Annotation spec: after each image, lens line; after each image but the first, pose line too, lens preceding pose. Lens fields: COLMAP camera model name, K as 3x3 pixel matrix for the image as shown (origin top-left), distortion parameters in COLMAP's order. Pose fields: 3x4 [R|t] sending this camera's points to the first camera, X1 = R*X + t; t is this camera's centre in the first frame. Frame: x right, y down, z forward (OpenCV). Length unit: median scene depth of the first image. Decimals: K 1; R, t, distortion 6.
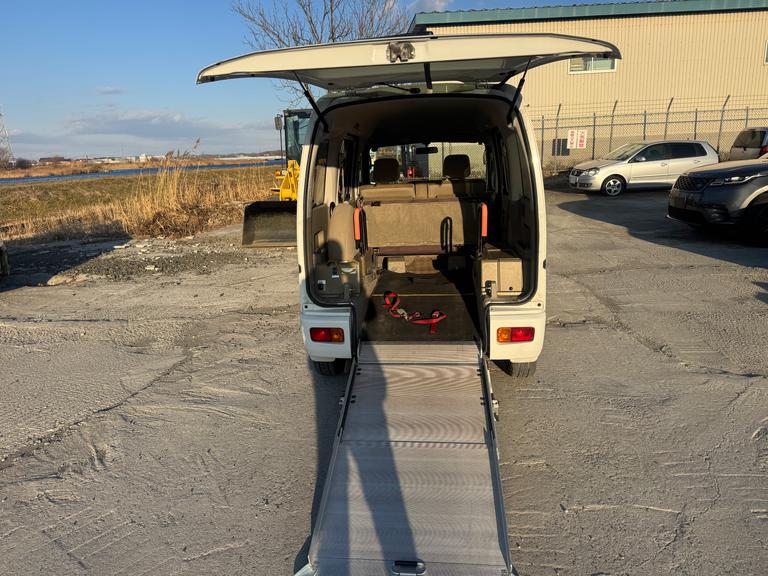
lens RADIAL K [[543.9, 0, 389.6], [0, 543.9, 284.1], [0, 0, 1]] dist [0.013182, -0.031755]
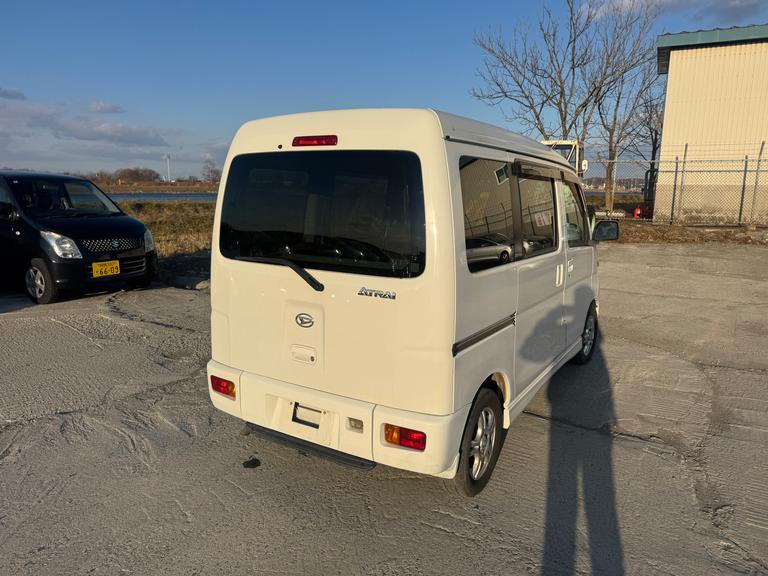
lens RADIAL K [[543.9, 0, 392.3], [0, 543.9, 290.7], [0, 0, 1]] dist [0.013182, -0.031755]
pose [[0.896549, 0.129910, -0.423466, 0.431426], [-0.147105, 0.989088, -0.008015, -0.084811], [0.417804, 0.069480, 0.905877, 0.253948]]
